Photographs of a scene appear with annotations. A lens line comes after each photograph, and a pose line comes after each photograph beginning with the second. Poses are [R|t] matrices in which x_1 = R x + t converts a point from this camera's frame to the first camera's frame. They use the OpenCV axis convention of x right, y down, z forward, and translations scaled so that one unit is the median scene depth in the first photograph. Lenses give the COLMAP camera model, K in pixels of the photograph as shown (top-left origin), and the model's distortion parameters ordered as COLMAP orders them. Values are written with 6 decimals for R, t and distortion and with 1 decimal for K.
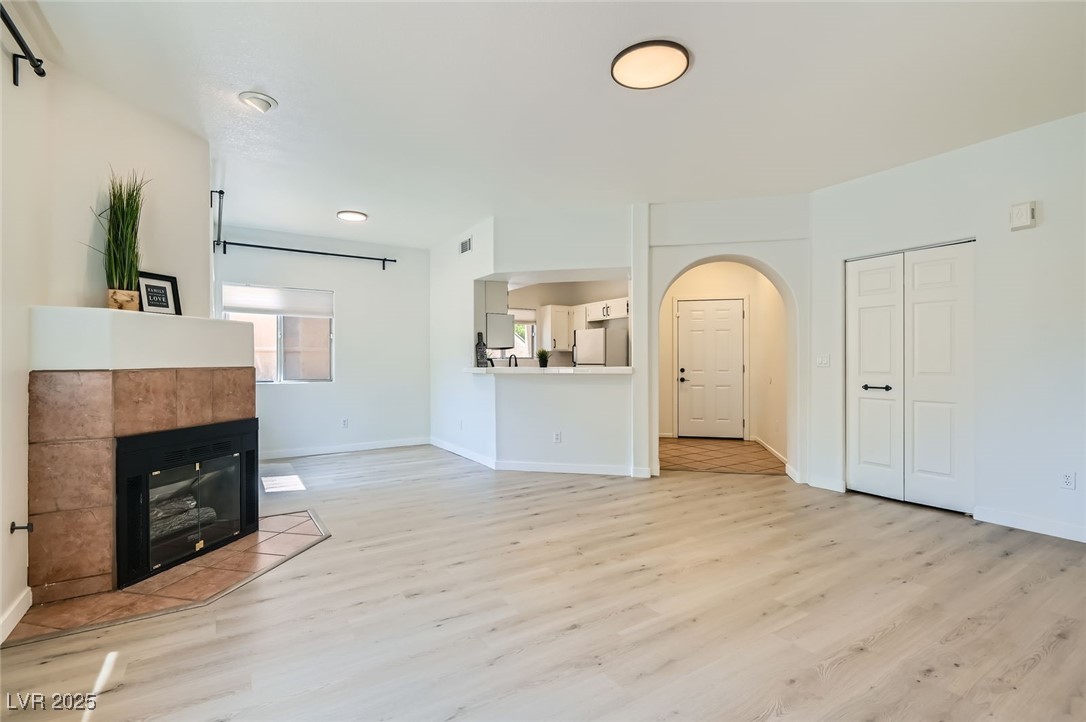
lens RADIAL K [[500.7, 0, 539.4], [0, 500.7, 361.8], [0, 0, 1]] dist [0.008725, -0.003910]
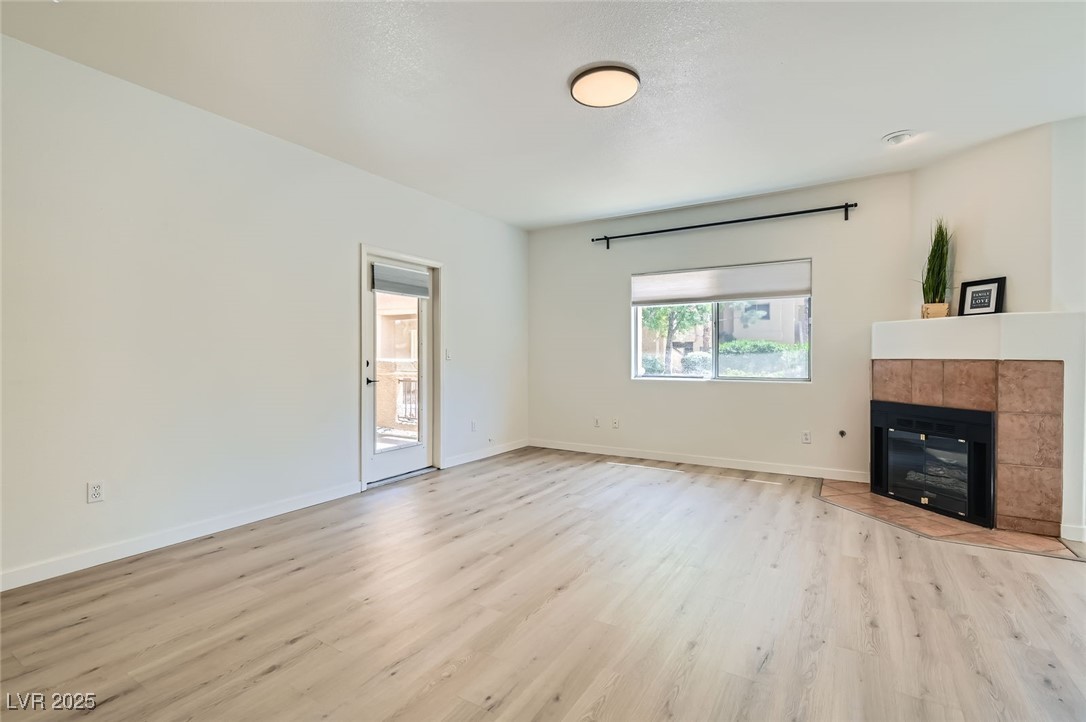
lens RADIAL K [[500.7, 0, 543.2], [0, 500.7, 357.5], [0, 0, 1]] dist [0.008725, -0.003910]
pose [[-0.896948, 0.006684, -0.442085, 0.441945], [0.003432, 0.999961, 0.008156, -0.003512], [0.442122, 0.005799, -0.896936, 1.027196]]
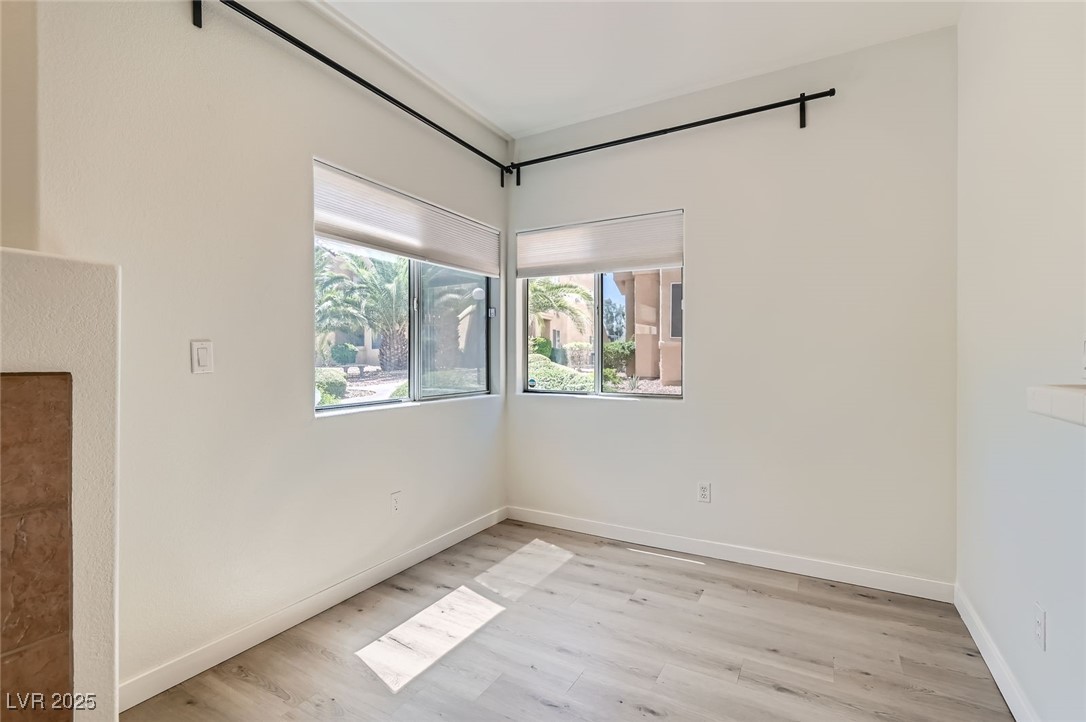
lens RADIAL K [[500.7, 0, 538.8], [0, 500.7, 361.9], [0, 0, 1]] dist [0.008725, -0.003910]
pose [[0.469012, 0.007397, -0.883161, -0.074163], [-0.001031, 0.999969, 0.007828, -0.000425], [0.883191, -0.002761, 0.469005, 0.842354]]
